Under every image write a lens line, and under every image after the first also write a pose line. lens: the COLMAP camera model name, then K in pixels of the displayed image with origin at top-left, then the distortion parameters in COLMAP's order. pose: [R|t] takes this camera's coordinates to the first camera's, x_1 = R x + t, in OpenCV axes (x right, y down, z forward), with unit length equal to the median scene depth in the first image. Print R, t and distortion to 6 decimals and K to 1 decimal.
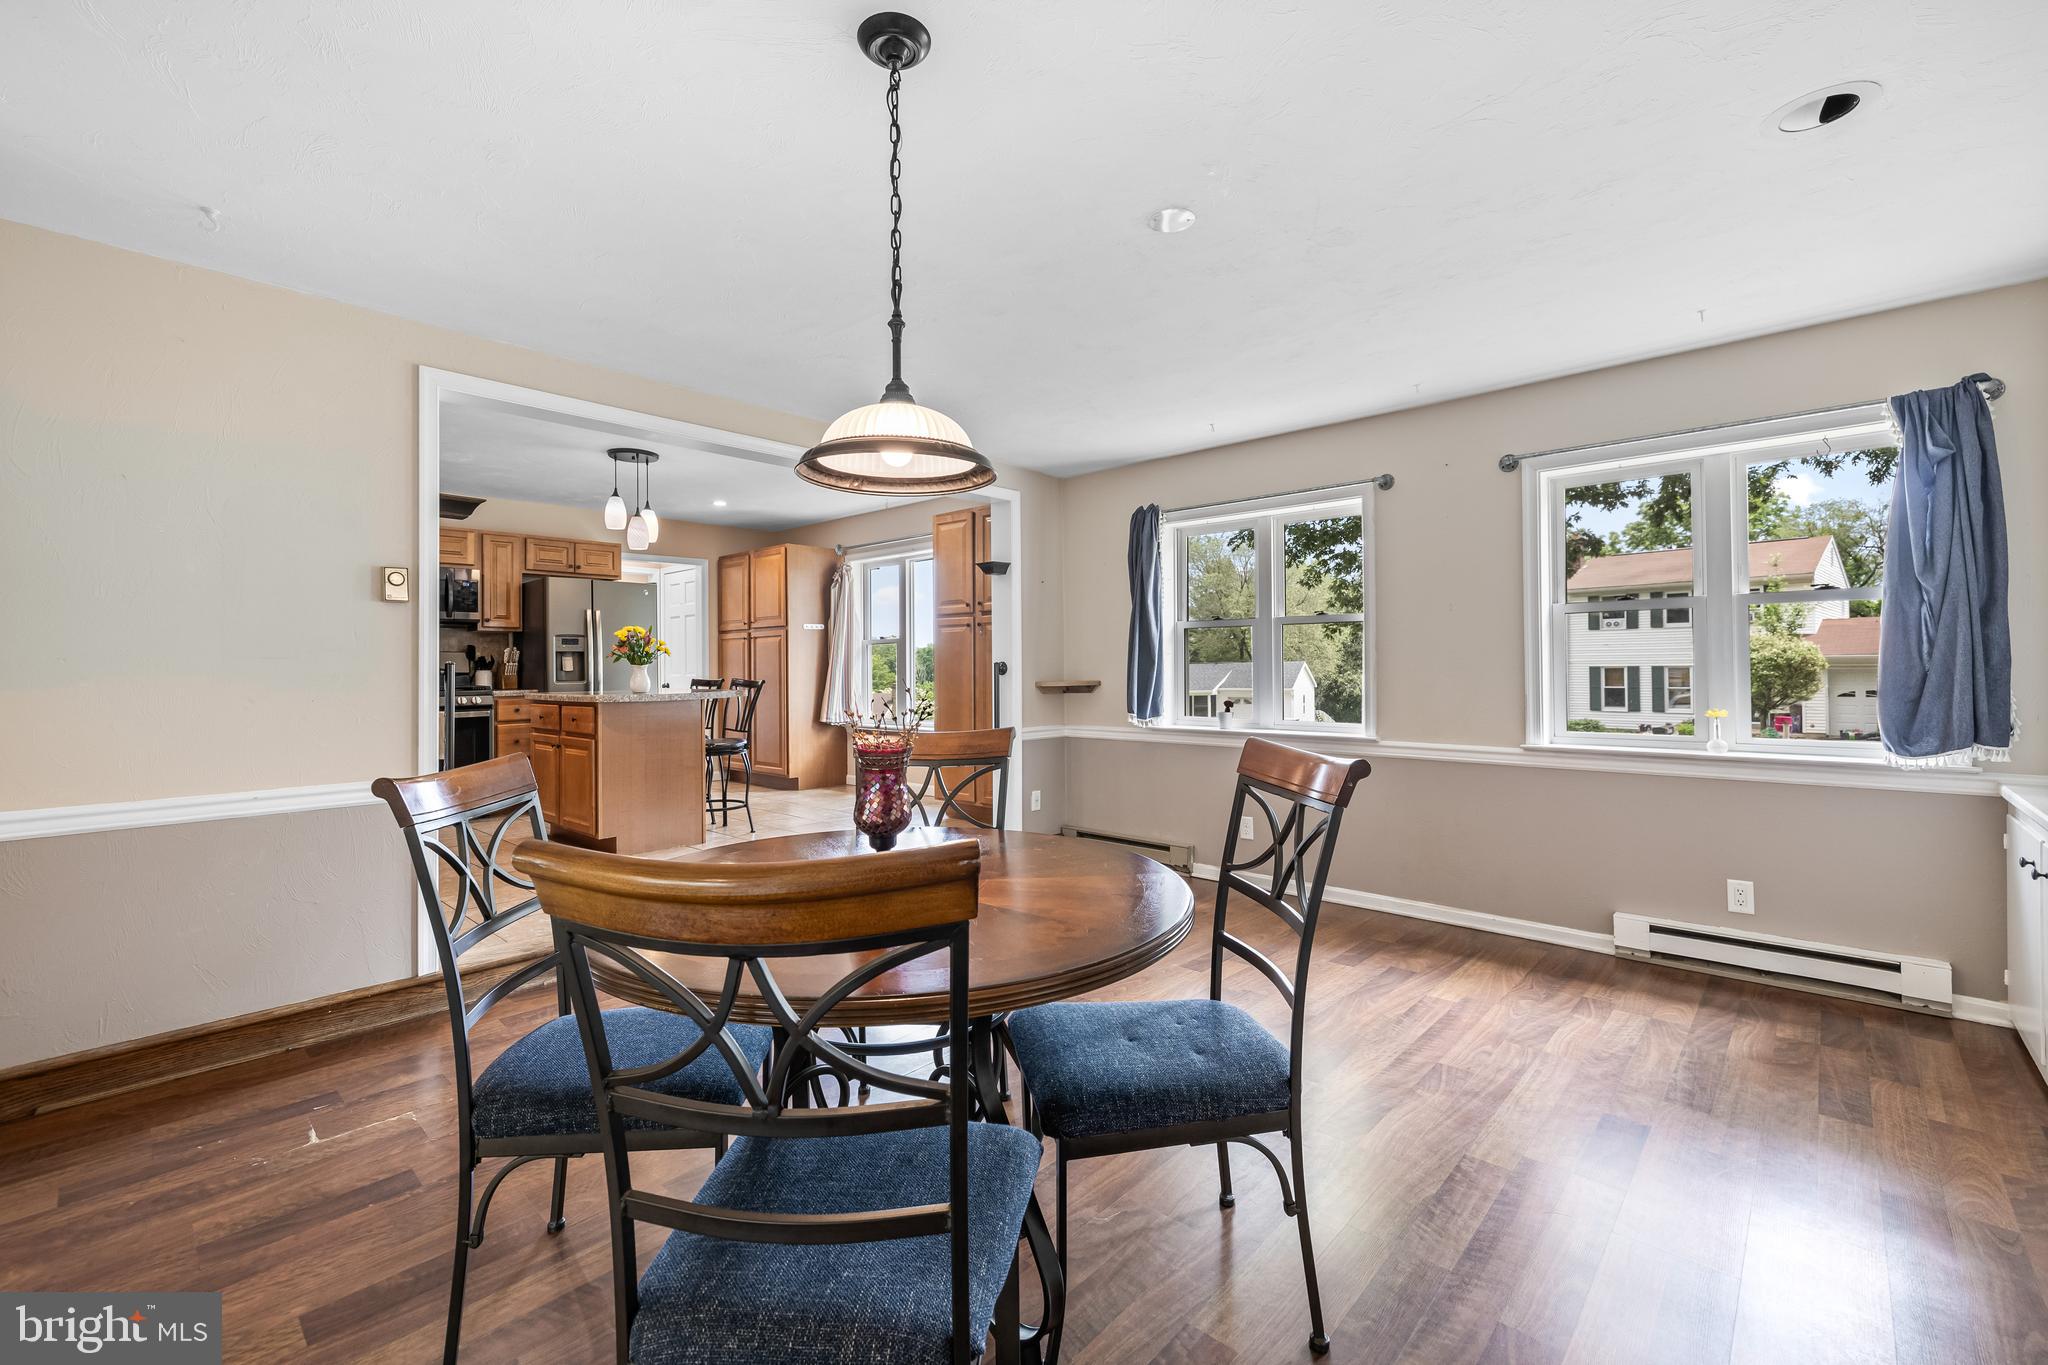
lens RADIAL K [[860.3, 0, 1013.9], [0, 860.3, 657.1], [0, 0, 1]] dist [0.001173, -0.002339]
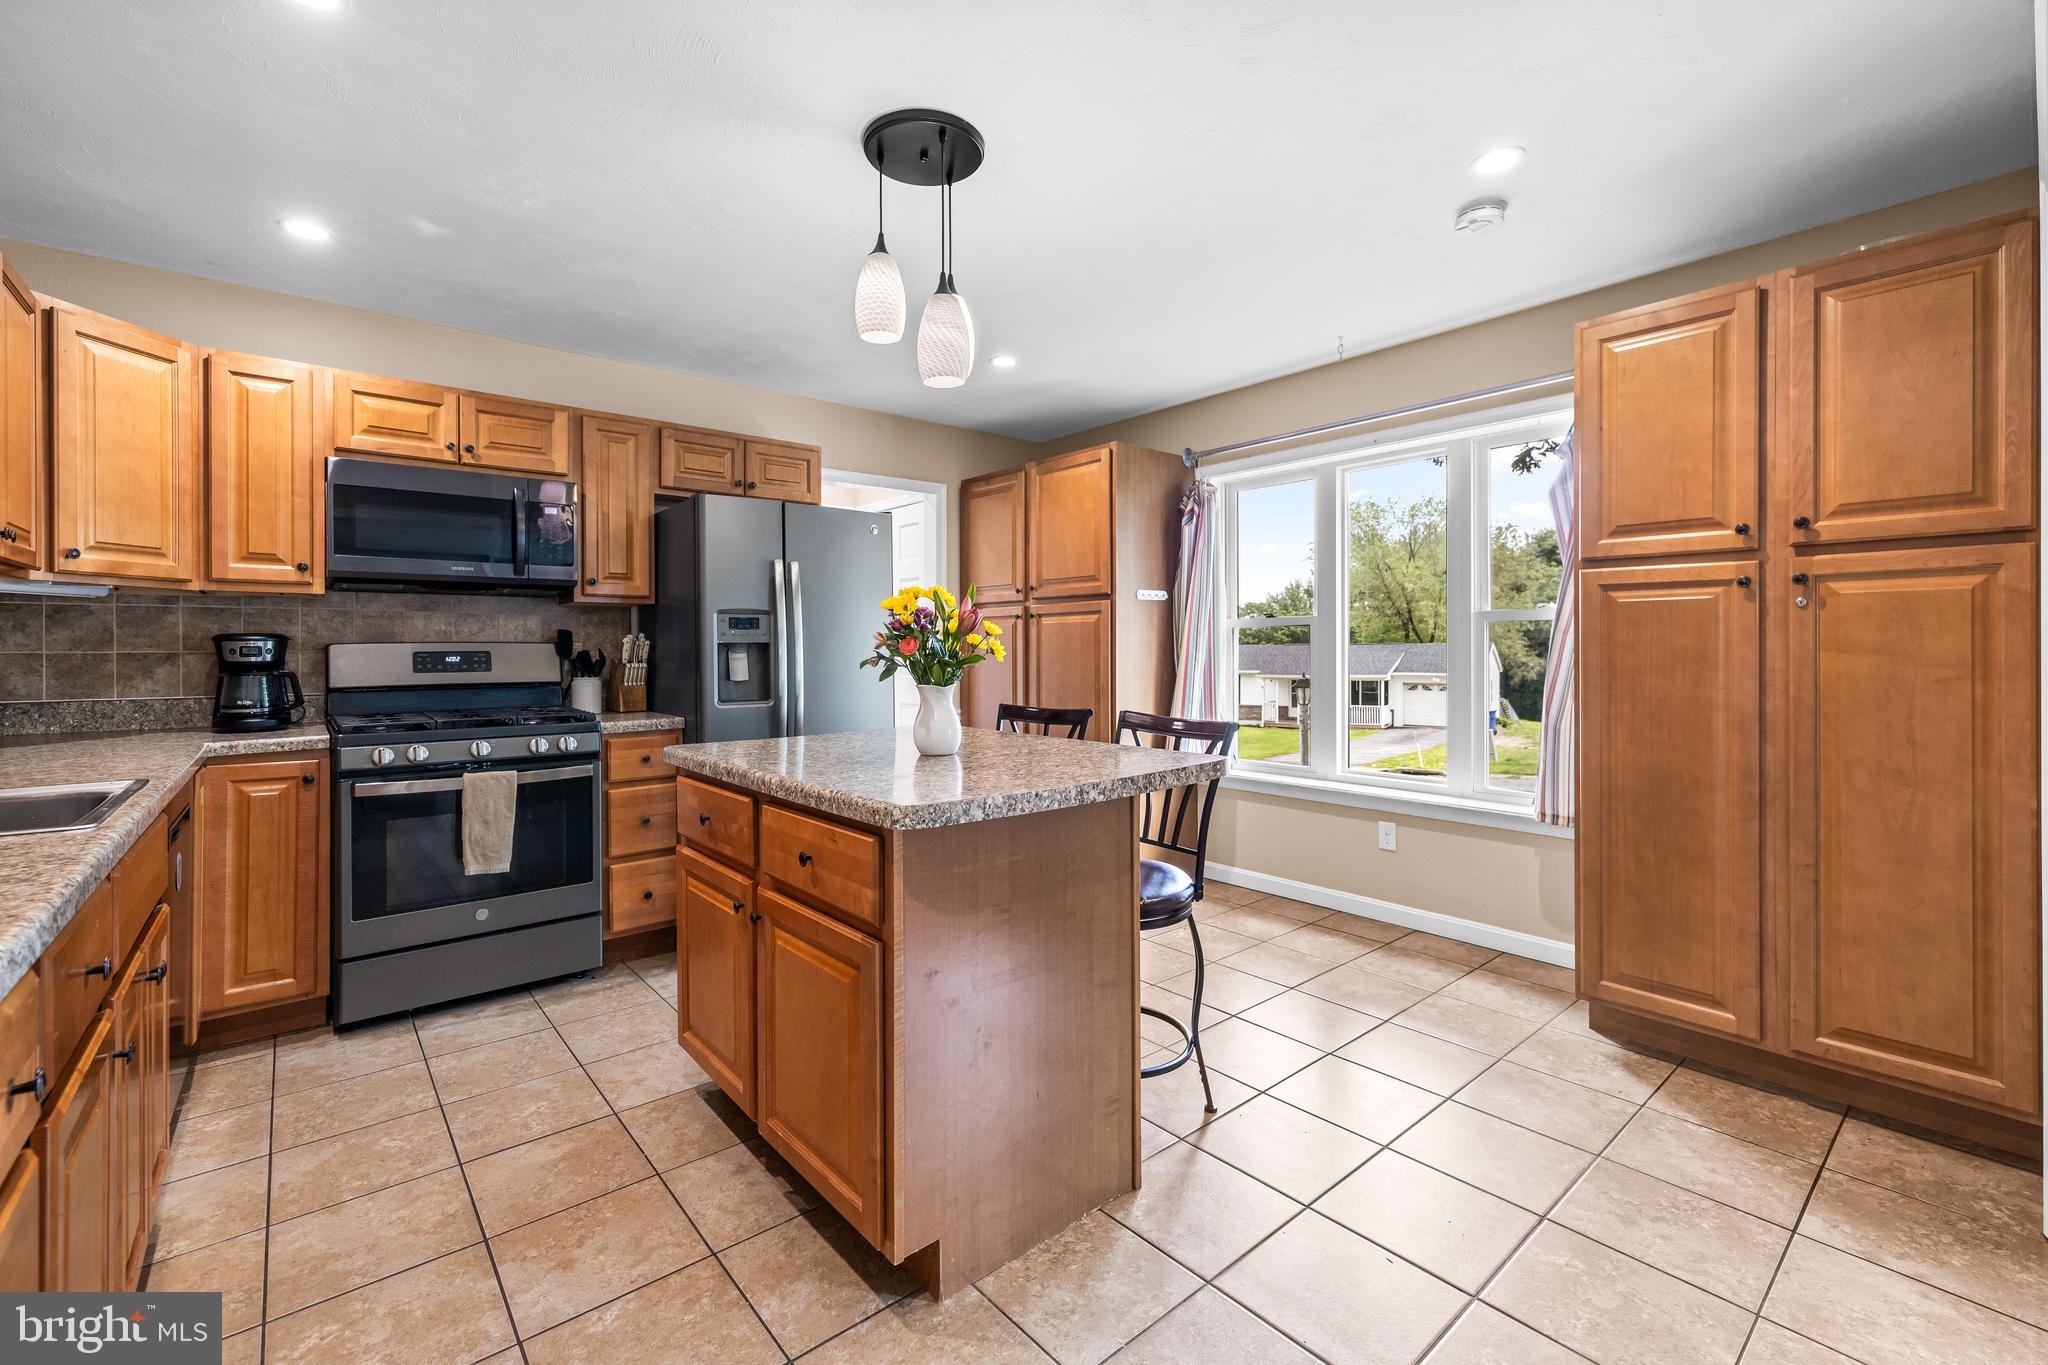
lens RADIAL K [[860.3, 0, 1013.9], [0, 860.3, 657.1], [0, 0, 1]] dist [0.001173, -0.002339]
pose [[0.992553, 0.006147, -0.121658, -0.291626], [-0.003071, 0.999671, 0.025457, -0.011281], [0.121775, -0.024894, 0.992246, 0.508311]]
